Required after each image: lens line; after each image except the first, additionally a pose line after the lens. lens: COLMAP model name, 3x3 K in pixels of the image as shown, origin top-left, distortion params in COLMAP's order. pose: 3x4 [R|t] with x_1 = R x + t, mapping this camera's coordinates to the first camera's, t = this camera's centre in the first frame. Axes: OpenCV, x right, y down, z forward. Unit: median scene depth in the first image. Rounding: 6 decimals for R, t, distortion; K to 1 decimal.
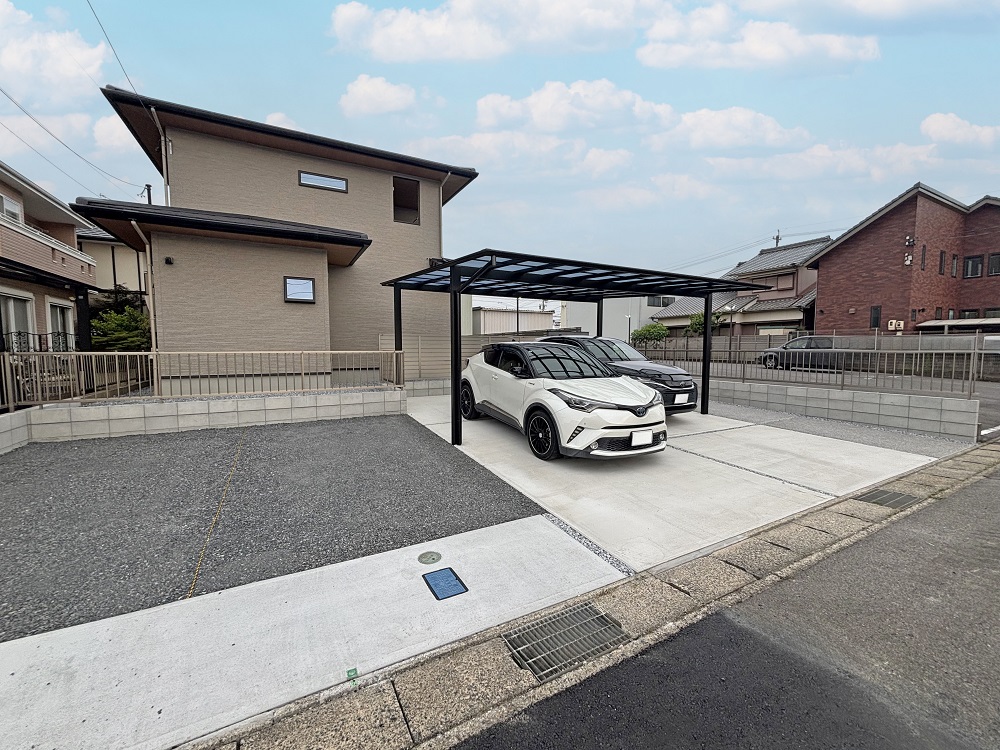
lens RADIAL K [[400.3, 0, 500.6], [0, 400.3, 377.9], [0, 0, 1]] dist [-0.003645, 0.000115]
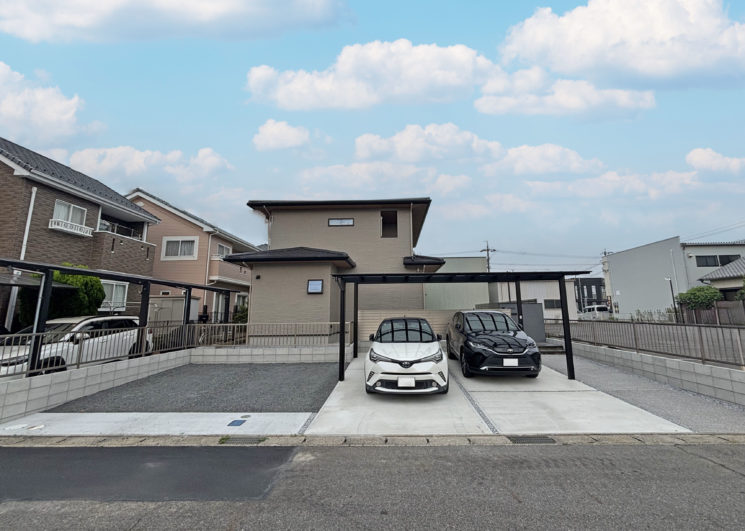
lens RADIAL K [[331.5, 0, 373.7], [0, 331.5, 247.8], [0, 0, 1]] dist [-0.001459, -0.000353]
pose [[0.873752, -0.101069, -0.475754, 0.630530], [-0.028382, 0.965908, -0.257323, -0.018772], [0.485542, 0.238340, 0.841096, -0.226350]]
